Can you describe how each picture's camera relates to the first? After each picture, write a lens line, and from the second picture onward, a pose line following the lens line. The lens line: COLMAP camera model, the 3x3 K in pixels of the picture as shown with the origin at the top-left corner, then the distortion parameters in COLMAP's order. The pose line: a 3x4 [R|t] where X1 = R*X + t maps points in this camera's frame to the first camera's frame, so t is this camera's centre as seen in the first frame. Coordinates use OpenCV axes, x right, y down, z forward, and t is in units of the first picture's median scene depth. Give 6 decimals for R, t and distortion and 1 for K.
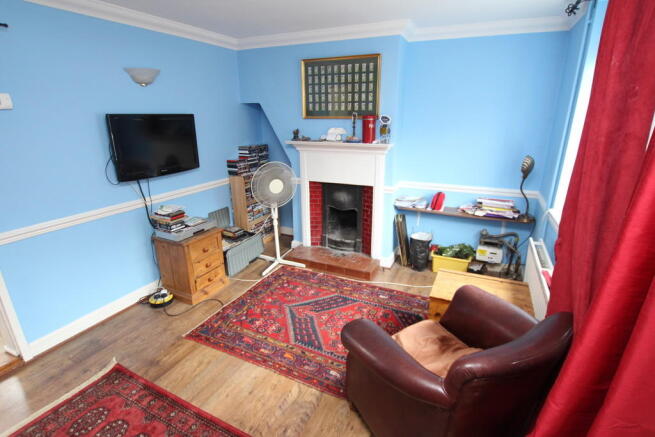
lens RADIAL K [[329.6, 0, 327.5], [0, 329.6, 218.5], [0, 0, 1]] dist [-0.004609, -0.000304]
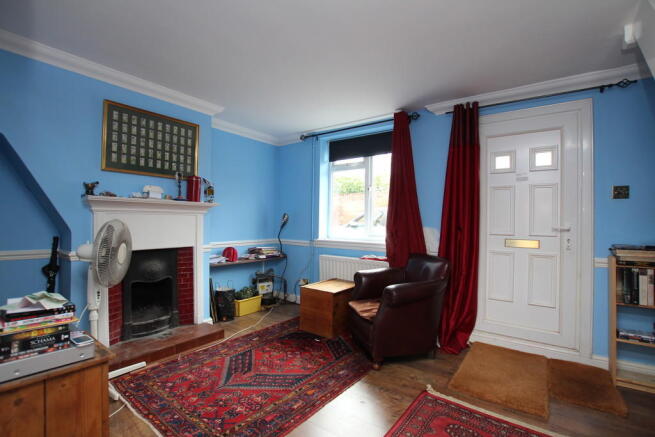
lens RADIAL K [[310.0, 0, 327.5], [0, 310.0, 218.5], [0, 0, 1]] dist [-0.000865, -0.000038]
pose [[0.199194, 0.016737, 0.979817, -0.712742], [0.285308, 0.955550, -0.074325, 0.005787], [-0.937508, 0.294355, 0.185565, 0.443107]]
